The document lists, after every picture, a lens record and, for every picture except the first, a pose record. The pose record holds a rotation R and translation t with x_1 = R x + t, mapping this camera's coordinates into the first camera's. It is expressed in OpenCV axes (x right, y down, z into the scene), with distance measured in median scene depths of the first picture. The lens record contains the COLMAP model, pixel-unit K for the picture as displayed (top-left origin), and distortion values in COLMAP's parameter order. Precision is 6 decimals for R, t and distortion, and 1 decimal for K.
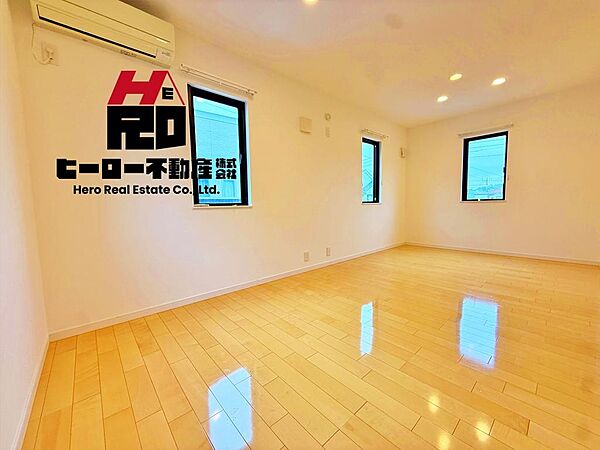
lens RADIAL K [[239.5, 0, 298.2], [0, 239.5, 224.5], [0, 0, 1]] dist [0.000474, 0.000103]
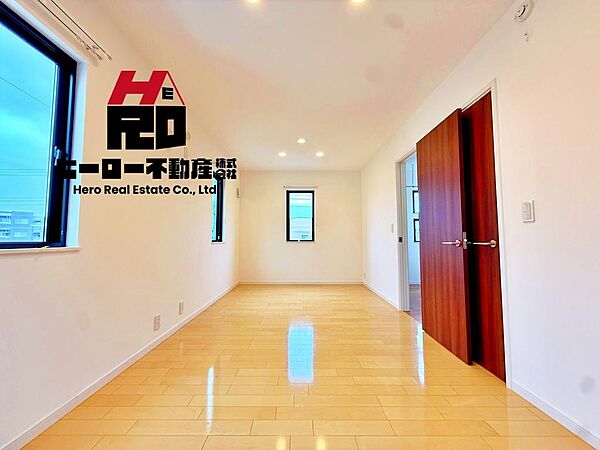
lens RADIAL K [[239.5, 0, 298.2], [0, 239.5, 224.5], [0, 0, 1]] dist [0.000474, 0.000103]
pose [[0.666600, 0.065298, 0.742550, -0.170965], [0.050297, 0.989945, -0.132206, -0.022727], [-0.743717, 0.125477, 0.656613, 0.189075]]
